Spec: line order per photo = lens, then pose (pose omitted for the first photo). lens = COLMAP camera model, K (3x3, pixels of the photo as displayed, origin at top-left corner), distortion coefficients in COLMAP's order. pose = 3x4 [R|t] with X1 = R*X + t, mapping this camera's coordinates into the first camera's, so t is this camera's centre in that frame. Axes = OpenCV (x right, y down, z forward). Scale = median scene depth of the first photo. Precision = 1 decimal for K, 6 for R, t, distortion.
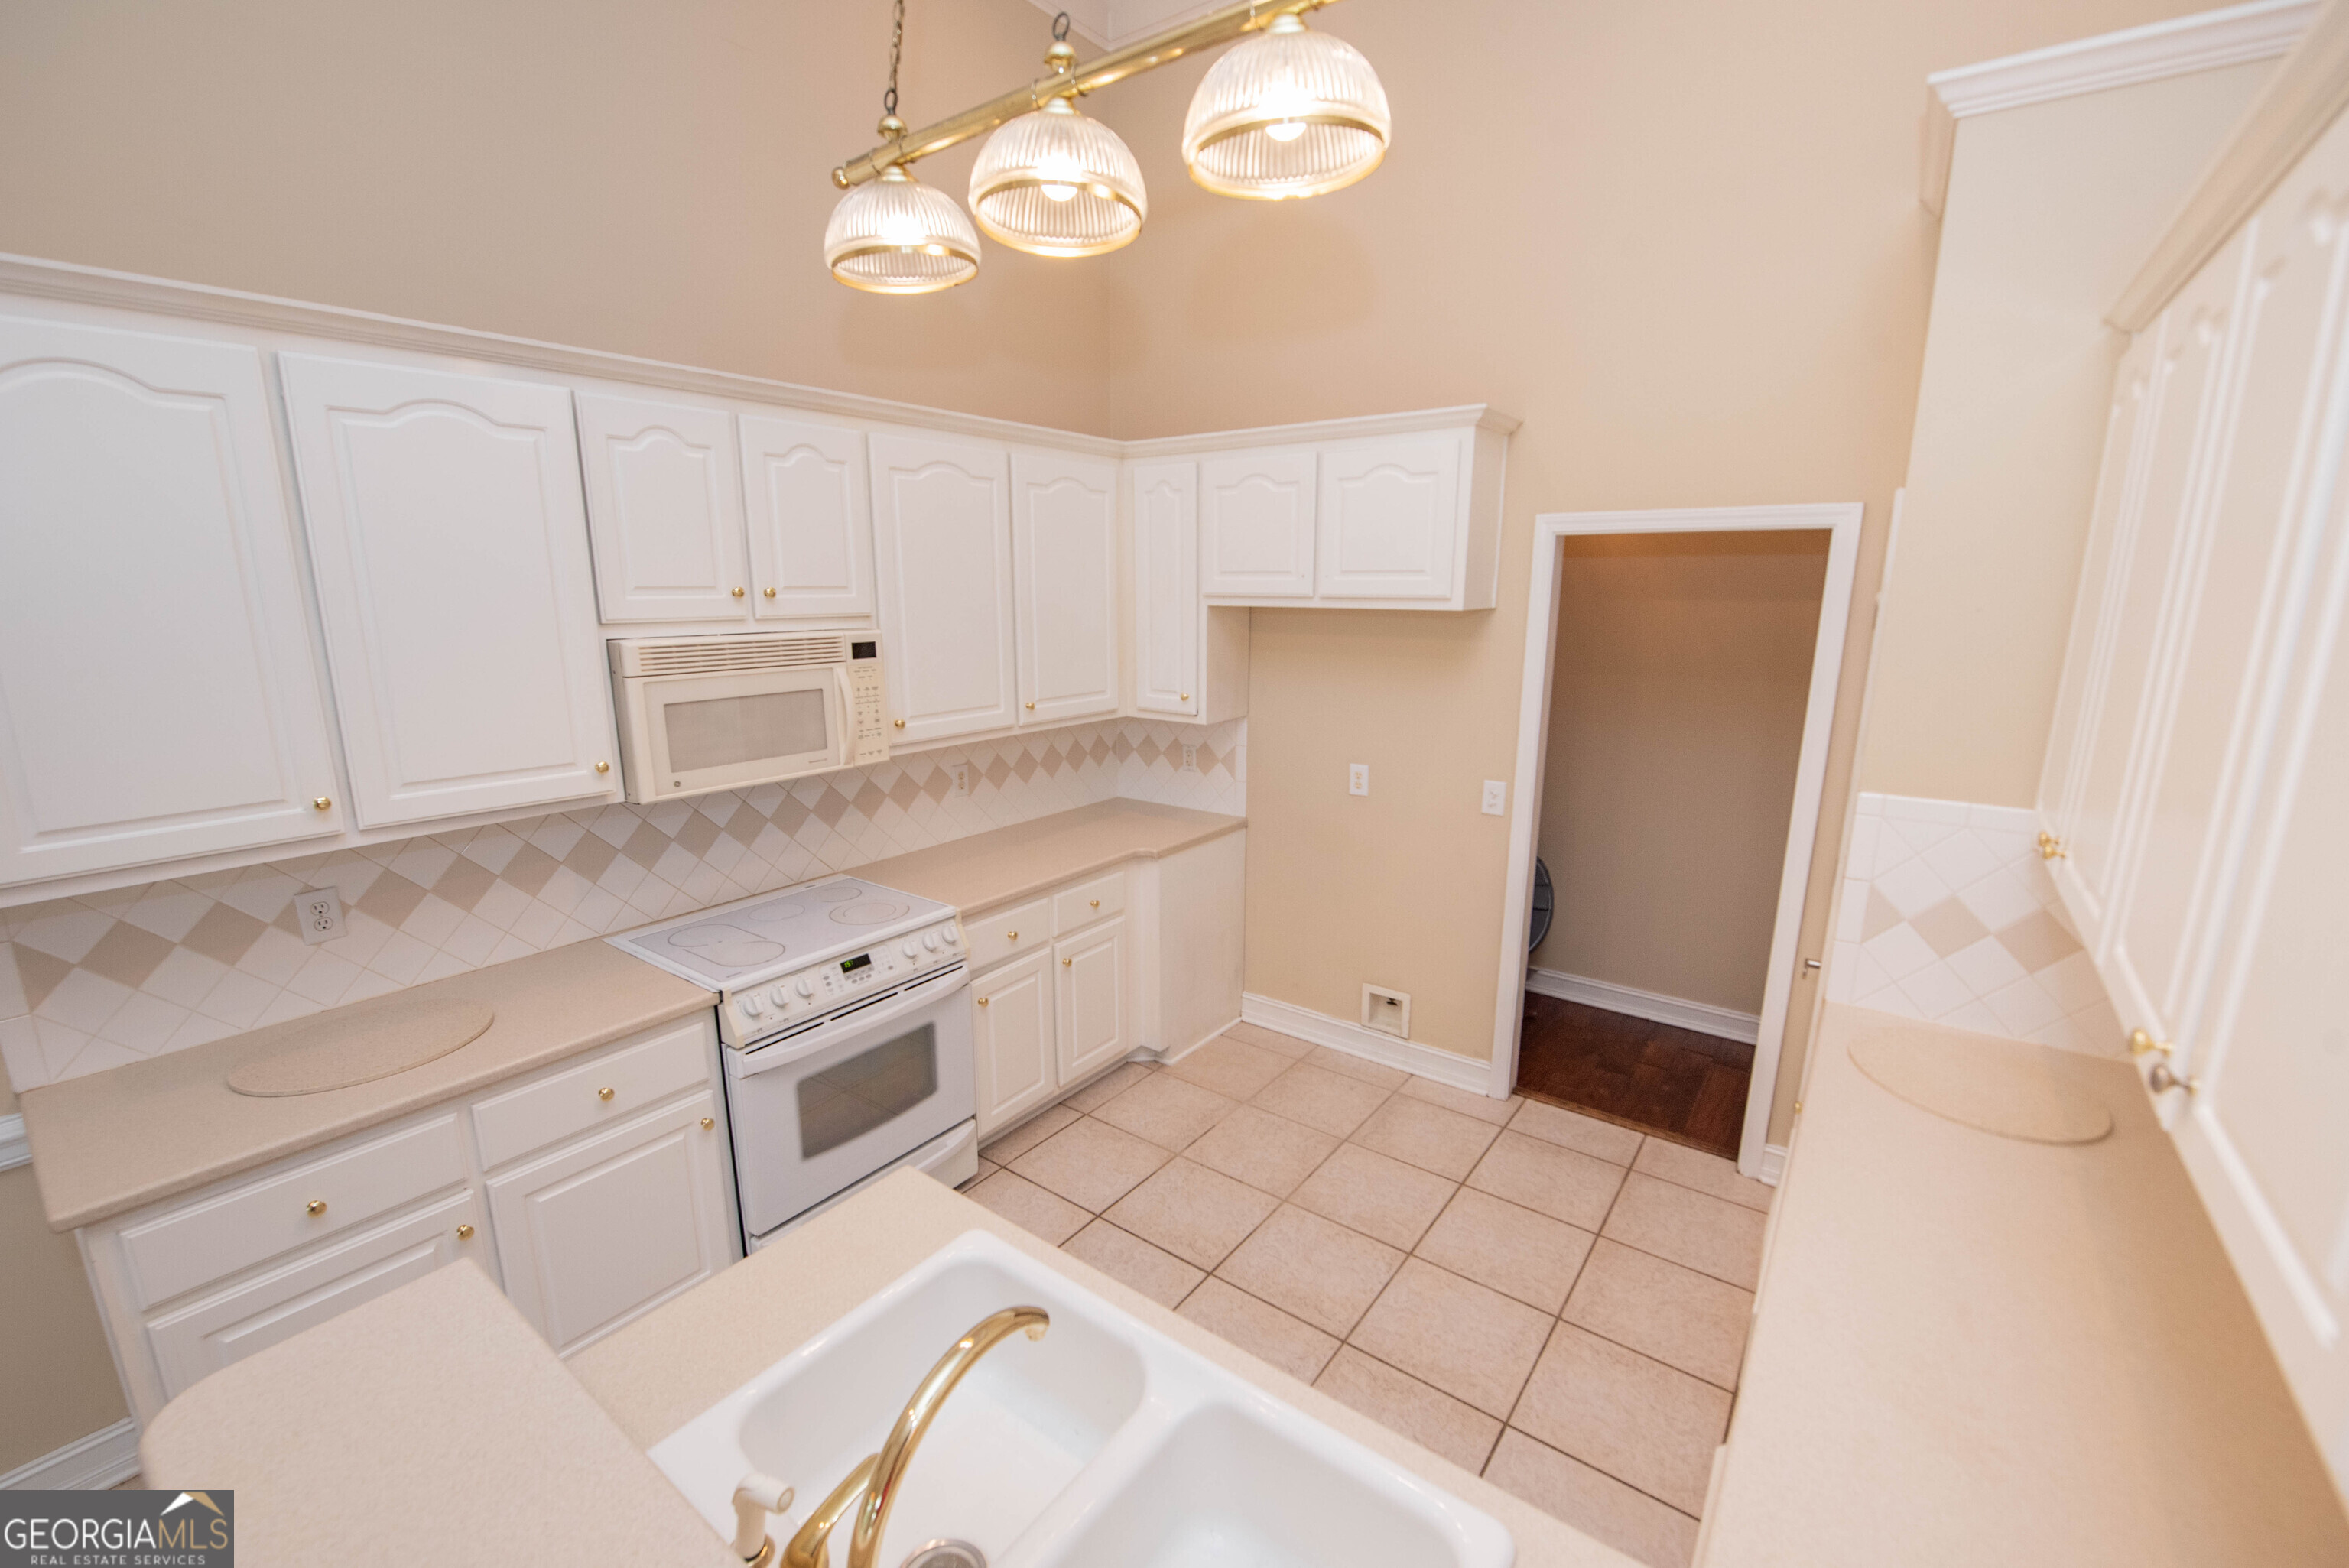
lens RADIAL K [[952.7, 0, 1166.1], [0, 952.7, 793.6], [0, 0, 1]] dist [-0.015448, 0.000028]
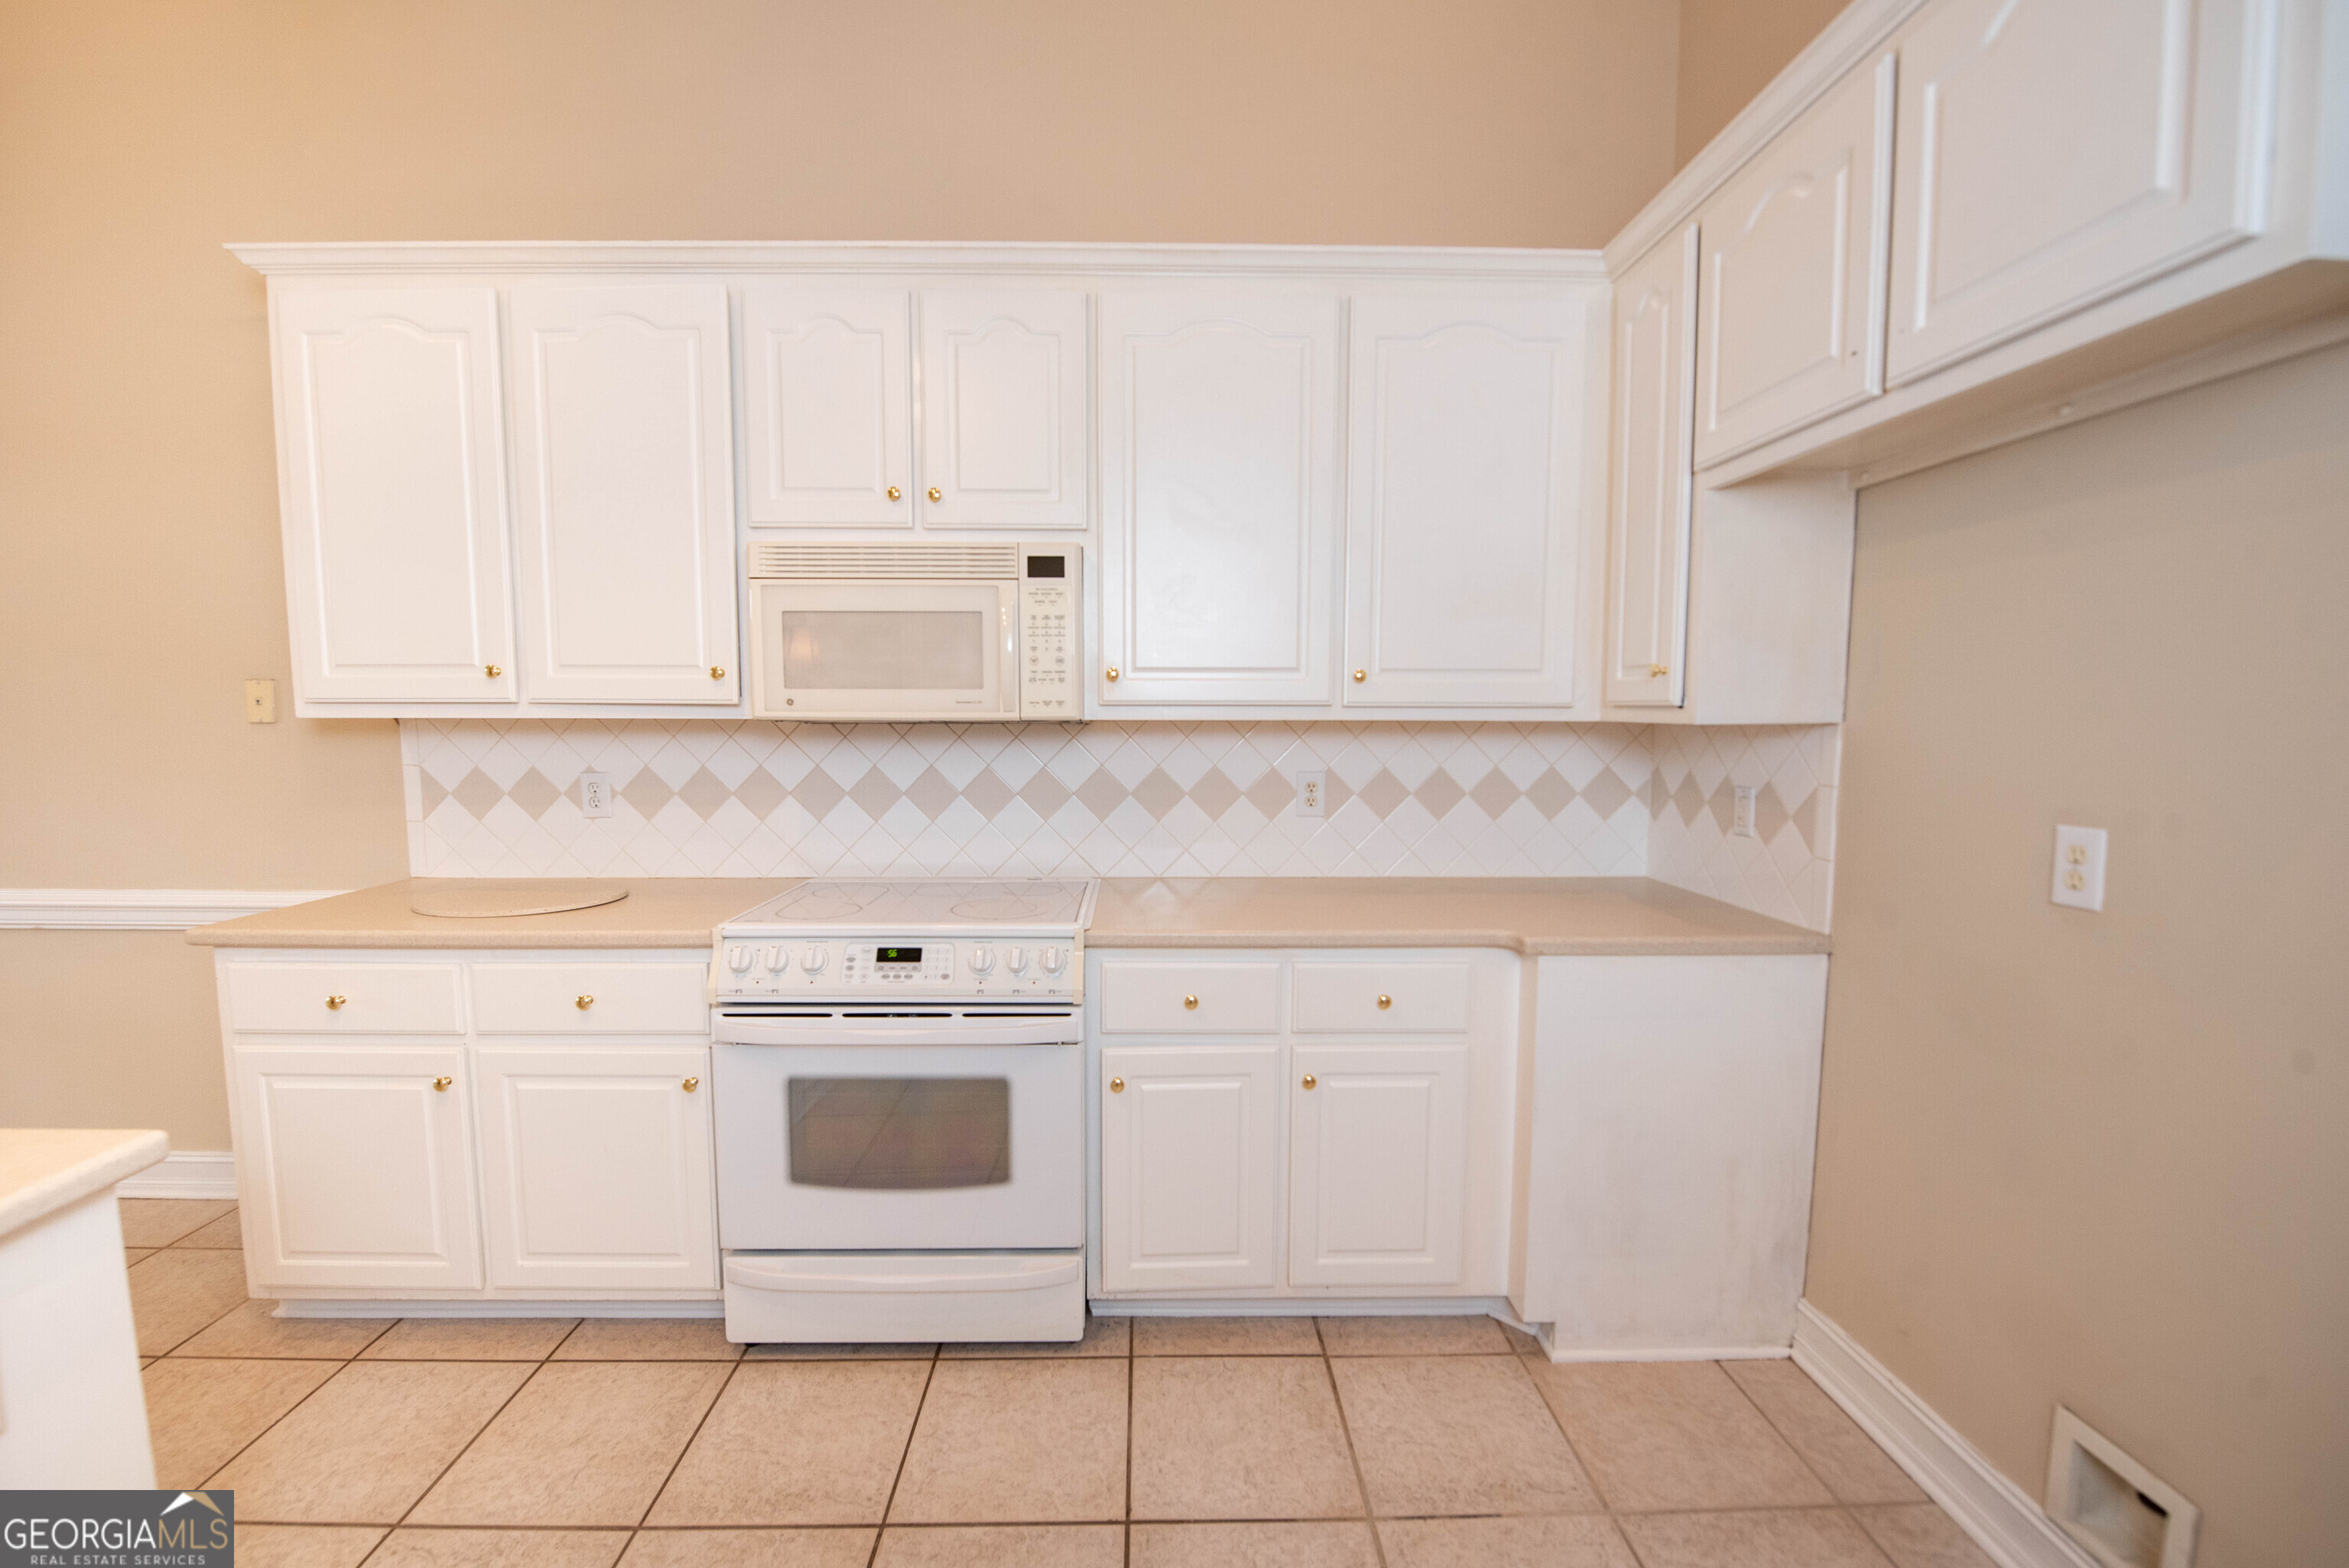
lens RADIAL K [[952.7, 0, 1166.1], [0, 952.7, 793.6], [0, 0, 1]] dist [-0.015448, 0.000028]
pose [[0.621606, 0.070071, -0.780189, 0.356193], [-0.169468, 0.984433, -0.046606, 0.049091], [0.764779, 0.161188, 0.623805, 0.627138]]
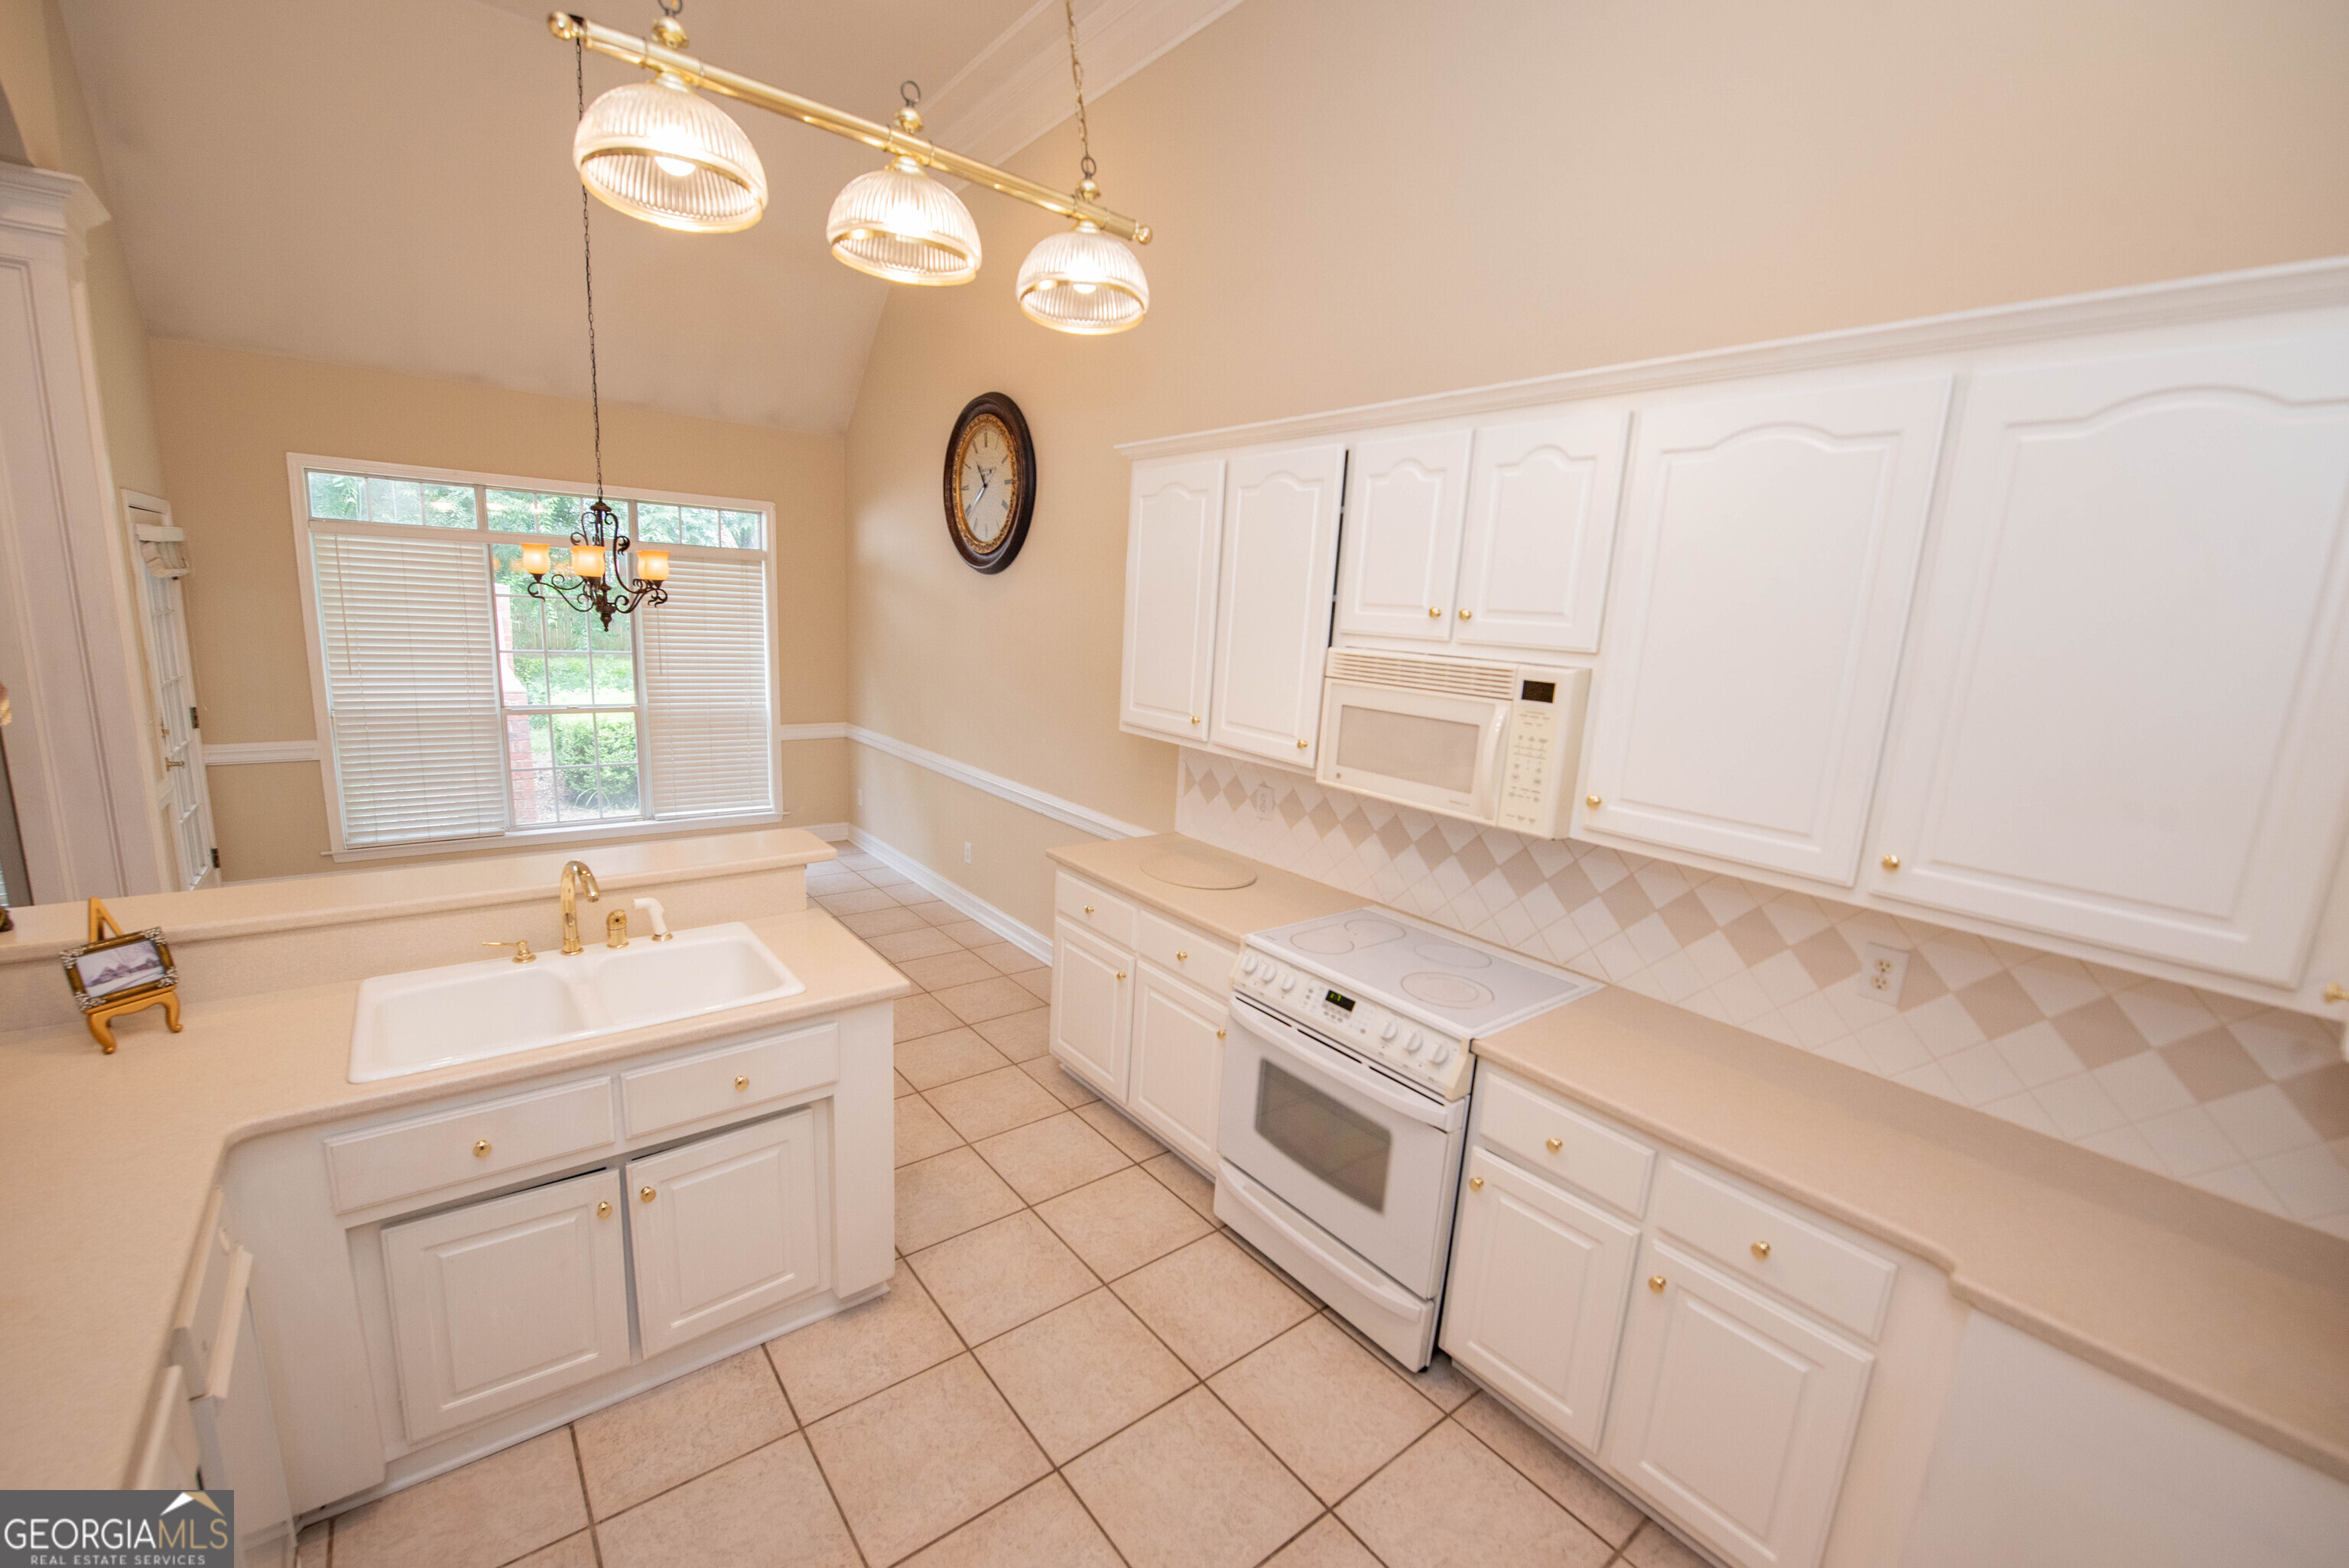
lens RADIAL K [[952.7, 0, 1166.1], [0, 952.7, 793.6], [0, 0, 1]] dist [-0.015448, 0.000028]
pose [[-0.251709, 0.176013, -0.951663, 0.538907], [-0.261846, 0.934263, 0.242052, -0.182847], [0.931708, 0.310116, -0.189075, 0.890165]]
